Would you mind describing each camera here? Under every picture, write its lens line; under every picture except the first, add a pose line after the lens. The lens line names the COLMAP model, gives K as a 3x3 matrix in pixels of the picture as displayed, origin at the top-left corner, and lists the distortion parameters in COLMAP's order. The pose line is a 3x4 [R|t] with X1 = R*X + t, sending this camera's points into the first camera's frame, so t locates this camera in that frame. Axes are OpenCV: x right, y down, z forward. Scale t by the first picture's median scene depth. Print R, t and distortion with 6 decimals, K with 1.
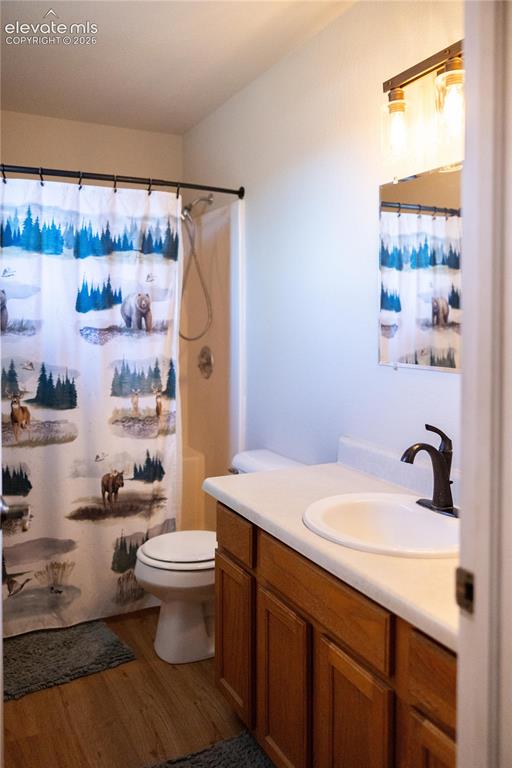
lens RADIAL K [[597.0, 0, 256.0], [0, 597.0, 384.0], [0, 0, 1]] dist [-0.105949, -0.006858]
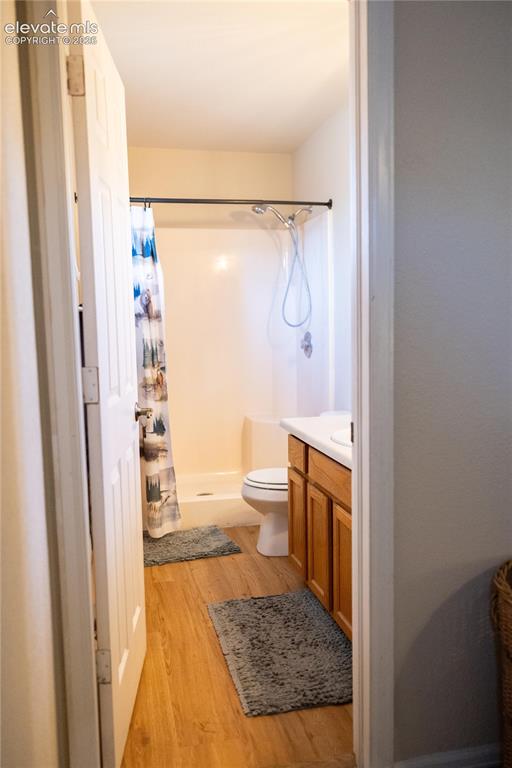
lens RADIAL K [[634.5, 0, 256.0], [0, 634.5, 384.0], [0, 0, 1]] dist [-0.314263, -0.003044]
pose [[0.966537, -0.038230, -0.253663, 0.248272], [0.041046, 0.999140, 0.005819, 0.060042], [0.253222, -0.016037, 0.967275, -0.497229]]
